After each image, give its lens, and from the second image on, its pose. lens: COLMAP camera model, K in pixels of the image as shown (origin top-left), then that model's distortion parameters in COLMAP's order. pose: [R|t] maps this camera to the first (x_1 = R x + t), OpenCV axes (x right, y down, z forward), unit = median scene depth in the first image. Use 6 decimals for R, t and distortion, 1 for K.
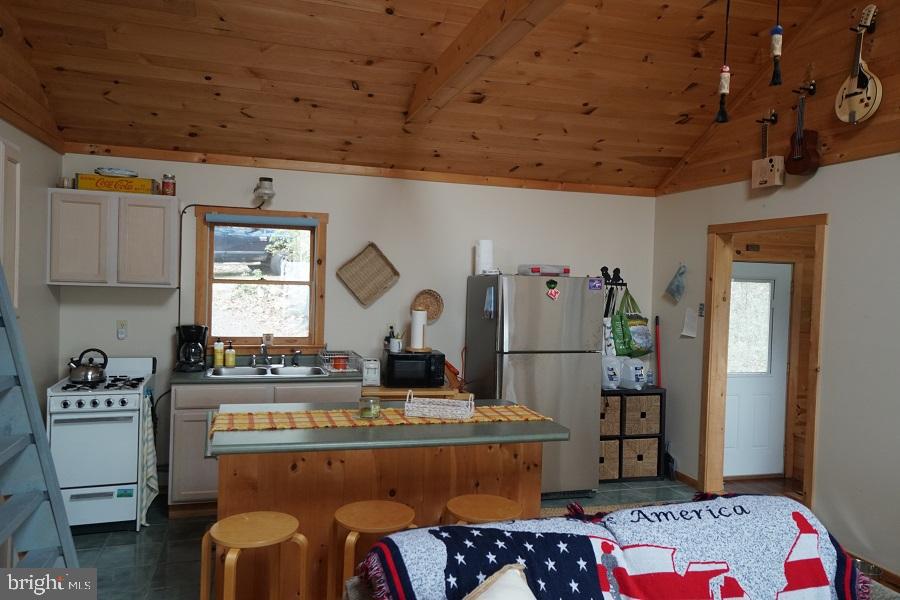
lens RADIAL K [[662.0, 0, 450.0], [0, 662.0, 300.0], [0, 0, 1]] dist [0.025445, 0.012330]
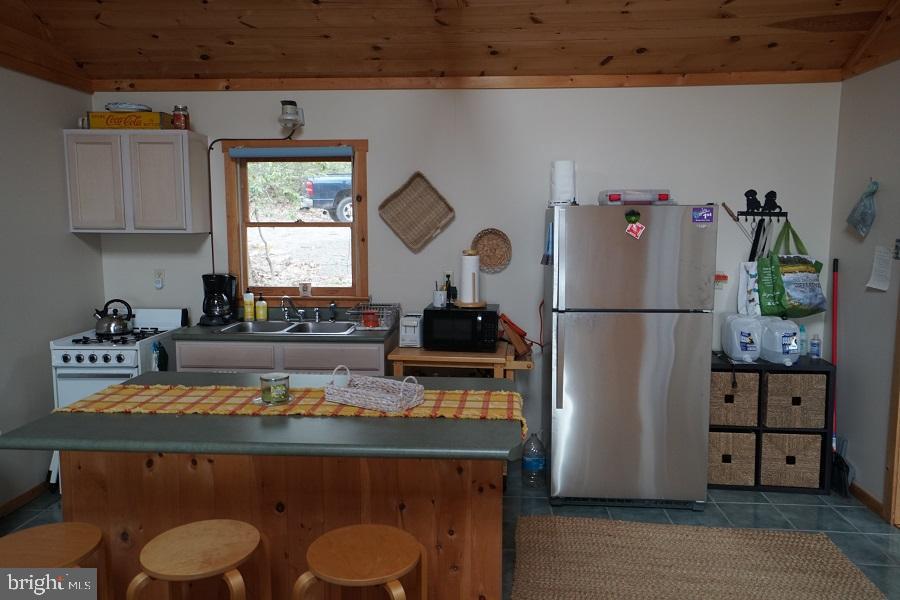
lens RADIAL K [[662.0, 0, 450.0], [0, 662.0, 300.0], [0, 0, 1]] dist [0.025445, 0.012330]
pose [[0.936588, 0.013120, -0.350186, 0.207853], [0.017083, 0.996402, 0.083019, 0.002838], [0.350016, -0.083737, 0.932994, 0.241467]]
